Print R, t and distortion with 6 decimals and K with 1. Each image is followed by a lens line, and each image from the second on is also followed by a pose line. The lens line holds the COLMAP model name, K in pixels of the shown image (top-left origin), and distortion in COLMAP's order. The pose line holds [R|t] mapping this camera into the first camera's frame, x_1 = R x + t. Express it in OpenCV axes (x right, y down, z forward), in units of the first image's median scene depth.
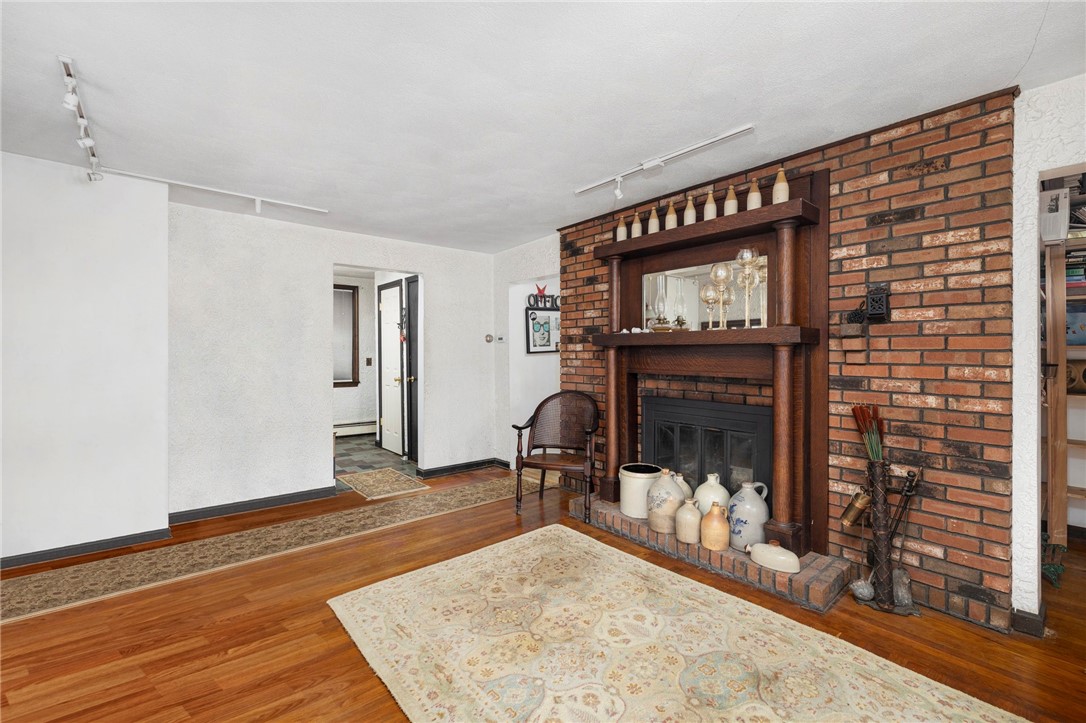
lens RADIAL K [[462.9, 0, 540.4], [0, 462.9, 355.8], [0, 0, 1]] dist [0.001212, 0.000462]
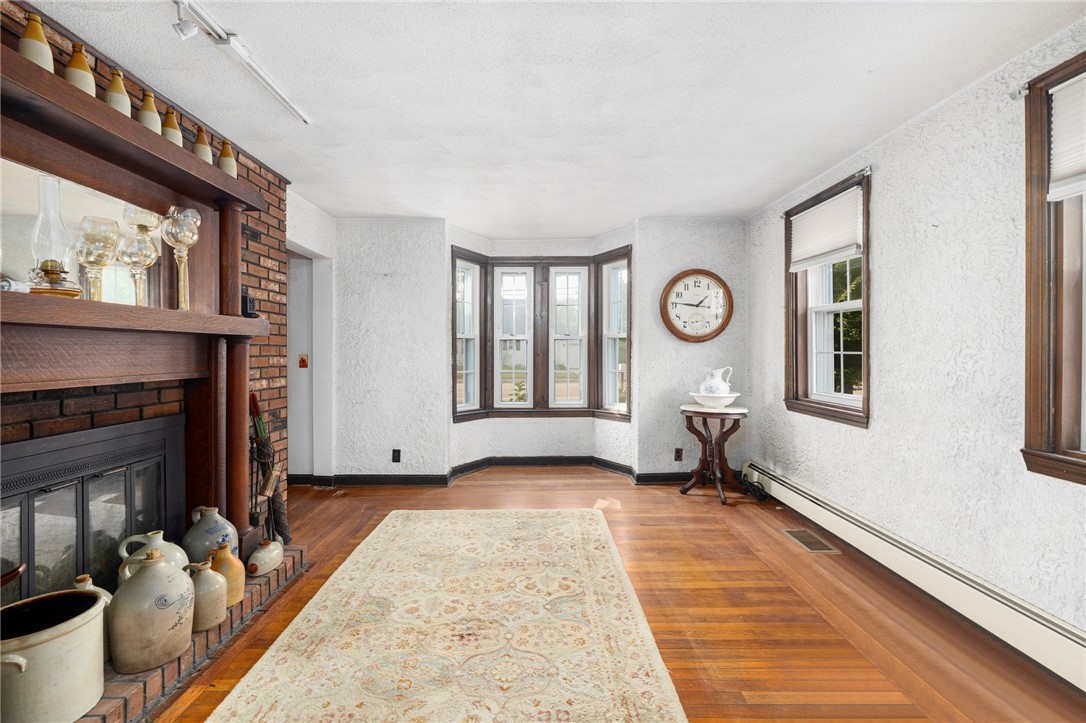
lens RADIAL K [[462.9, 0, 542.3], [0, 462.9, 353.2], [0, 0, 1]] dist [0.001212, 0.000462]
pose [[-0.772544, -0.001407, 0.634960, -0.601791], [0.005793, 0.999940, 0.009264, 0.003844], [-0.634935, 0.010835, -0.772490, 1.505399]]
